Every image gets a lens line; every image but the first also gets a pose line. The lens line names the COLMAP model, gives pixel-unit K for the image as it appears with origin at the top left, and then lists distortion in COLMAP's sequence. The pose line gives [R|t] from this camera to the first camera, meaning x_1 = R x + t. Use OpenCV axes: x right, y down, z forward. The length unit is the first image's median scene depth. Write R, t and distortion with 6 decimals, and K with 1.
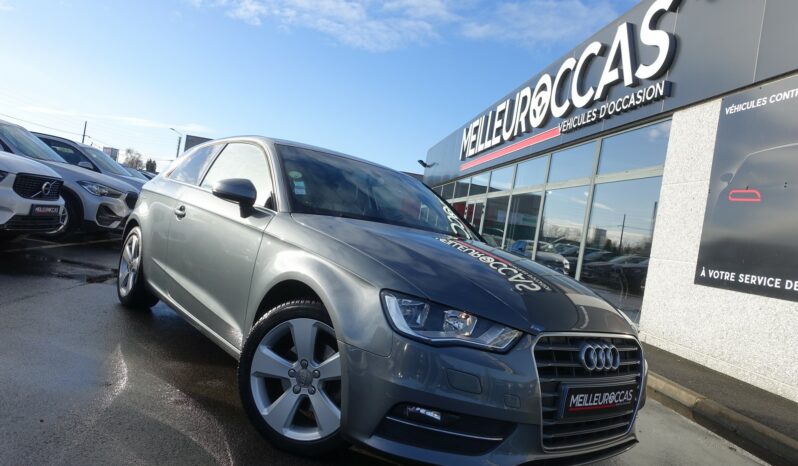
lens RADIAL K [[541.4, 0, 394.9], [0, 541.4, 232.0], [0, 0, 1]] dist [-0.005476, 0.002677]
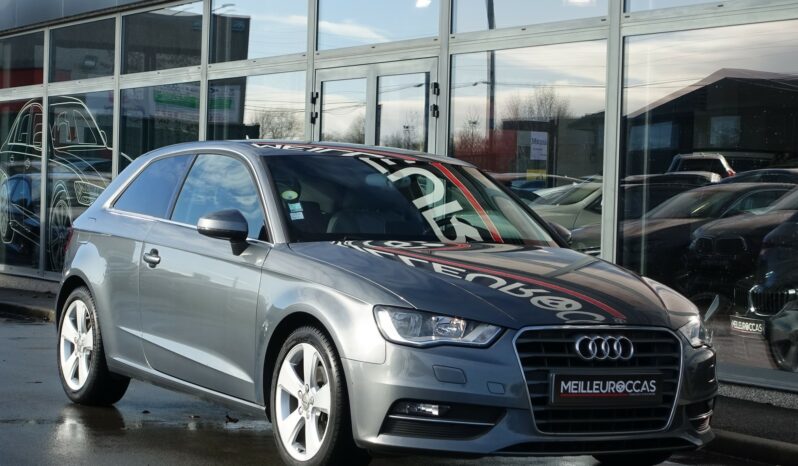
lens RADIAL K [[2405.3, 0, 400.1], [0, 2405.3, 233.1], [0, 0, 1]] dist [0.105634, 0.000000]
pose [[0.974334, -0.135000, -0.180133, 0.870333], [0.135091, 0.990763, -0.011820, 0.024424], [0.180065, -0.012817, 0.983571, -3.547030]]
